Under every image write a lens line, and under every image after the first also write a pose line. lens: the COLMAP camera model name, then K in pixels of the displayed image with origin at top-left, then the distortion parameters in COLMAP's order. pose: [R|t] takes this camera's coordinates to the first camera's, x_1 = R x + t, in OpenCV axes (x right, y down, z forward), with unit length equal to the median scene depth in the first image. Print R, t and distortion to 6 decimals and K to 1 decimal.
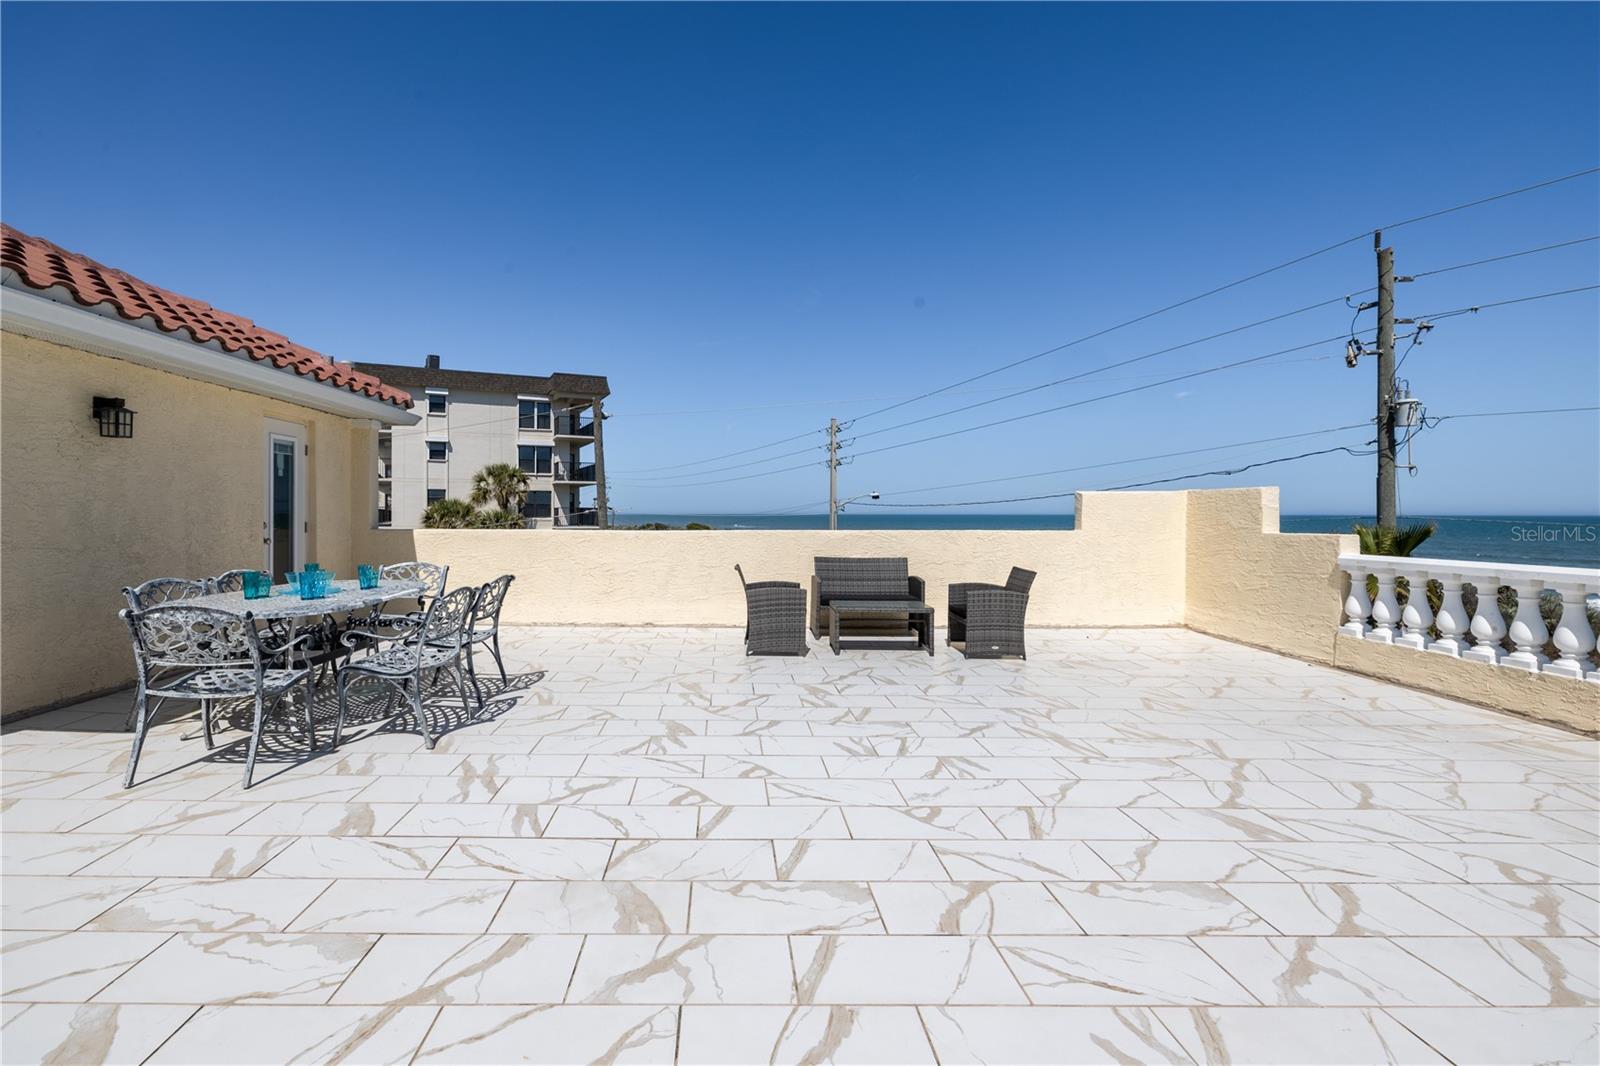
lens RADIAL K [[702.9, 0, 815.4], [0, 702.9, 533.6], [0, 0, 1]] dist [0.001367, 0.000645]
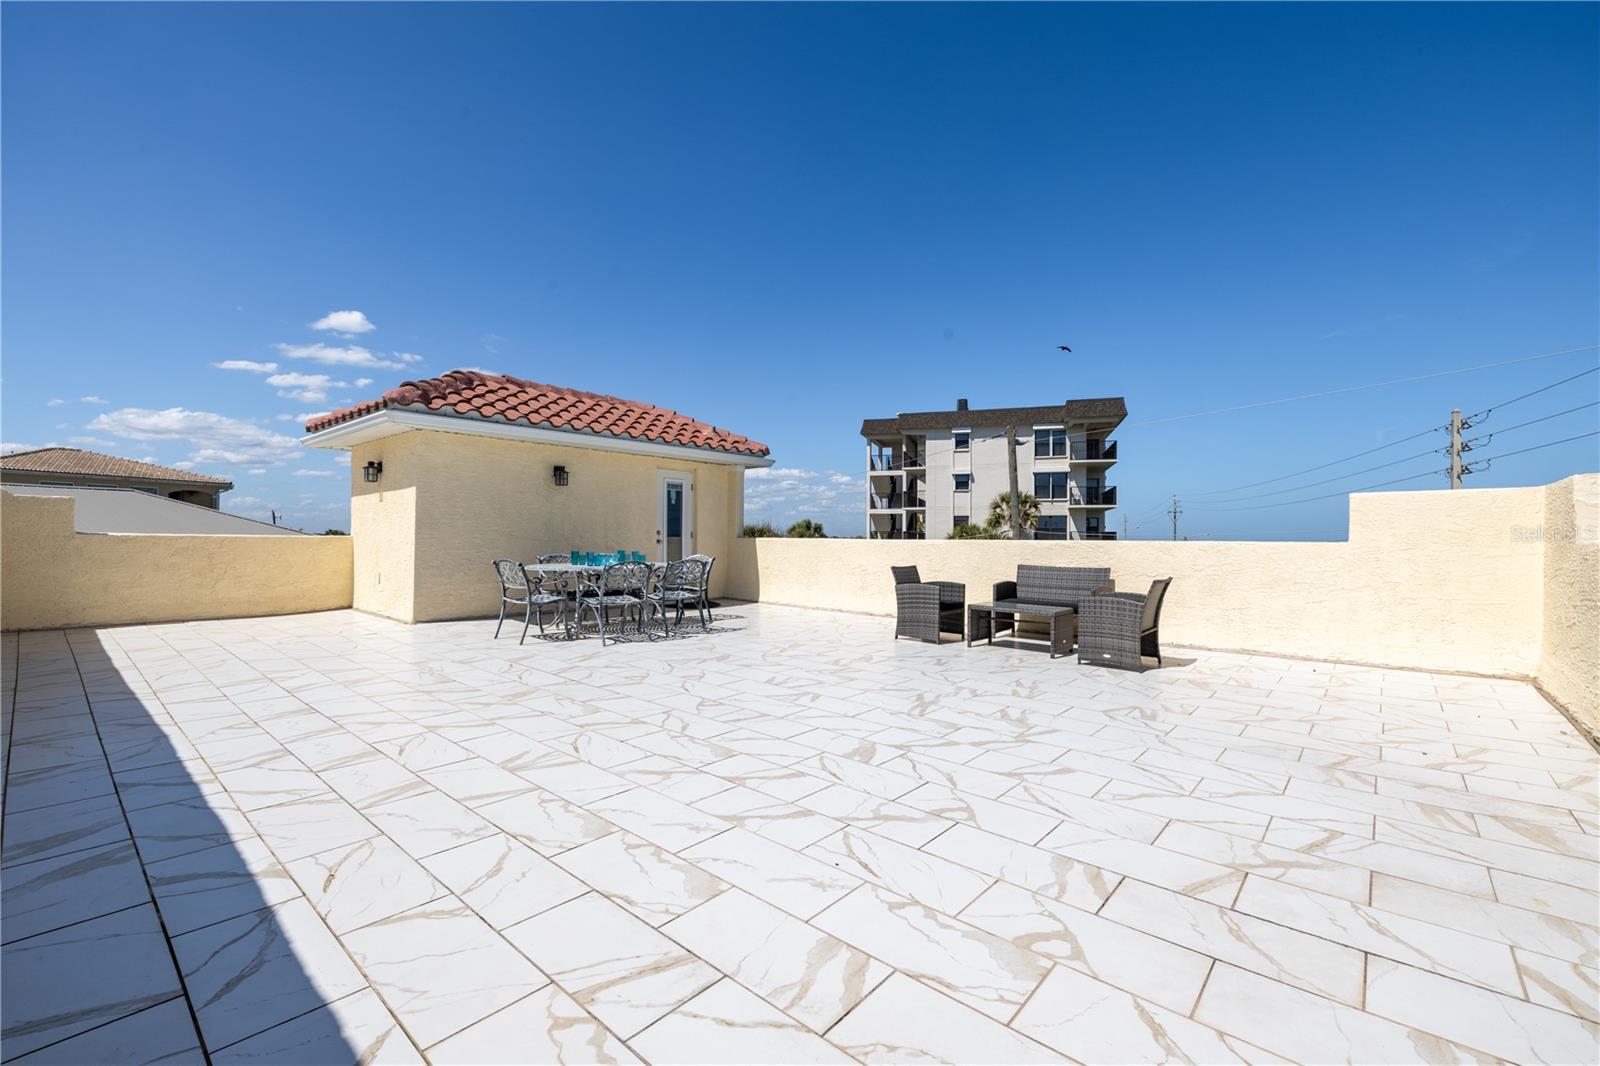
lens RADIAL K [[702.9, 0, 815.4], [0, 702.9, 533.6], [0, 0, 1]] dist [0.001367, 0.000645]
pose [[0.738582, -0.002789, -0.674158, 0.509112], [-0.021554, 0.999383, -0.027748, 0.023499], [0.673819, 0.035026, 0.738066, 0.002318]]
